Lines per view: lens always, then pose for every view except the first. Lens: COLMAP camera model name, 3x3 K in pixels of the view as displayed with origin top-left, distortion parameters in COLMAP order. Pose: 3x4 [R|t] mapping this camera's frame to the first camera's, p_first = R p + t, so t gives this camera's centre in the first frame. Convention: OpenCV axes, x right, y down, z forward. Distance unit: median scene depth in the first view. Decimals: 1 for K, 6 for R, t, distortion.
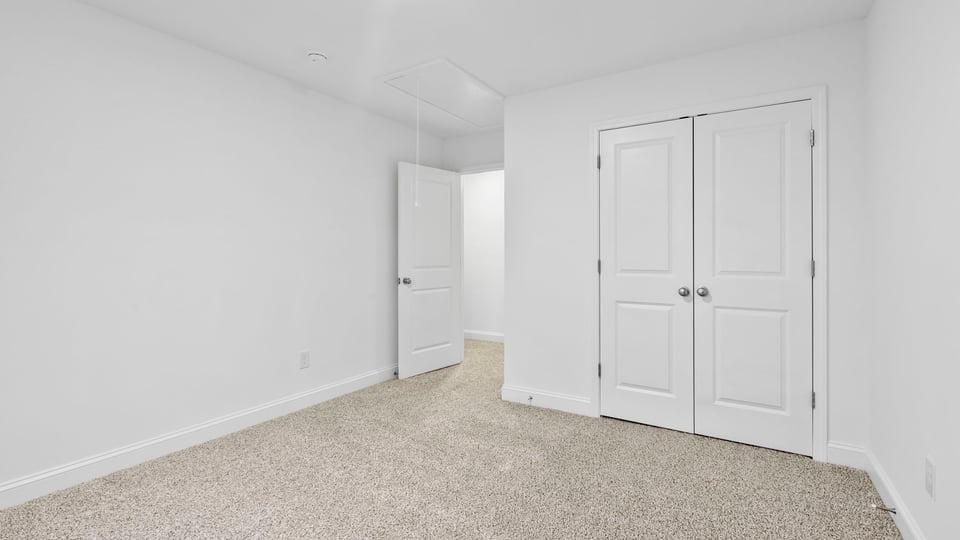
lens RADIAL K [[435.6, 0, 488.8], [0, 435.6, 256.9], [0, 0, 1]] dist [0.000337, -0.000042]
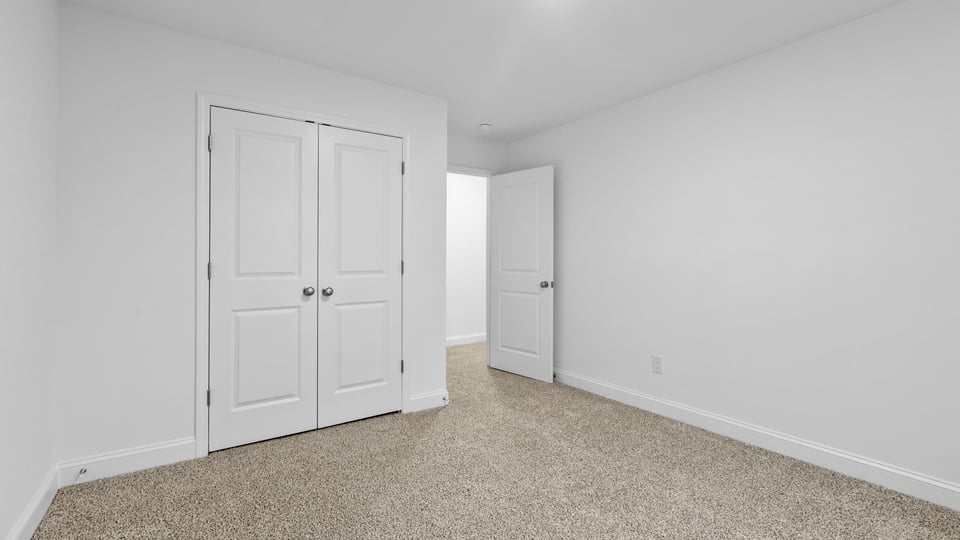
lens RADIAL K [[435.6, 0, 488.8], [0, 435.6, 256.9], [0, 0, 1]] dist [0.000337, -0.000042]
pose [[0.408090, -0.002106, 0.912939, -0.345208], [0.006879, 0.999976, -0.000768, -0.000052], [-0.912916, 0.006593, 0.408095, 0.218965]]
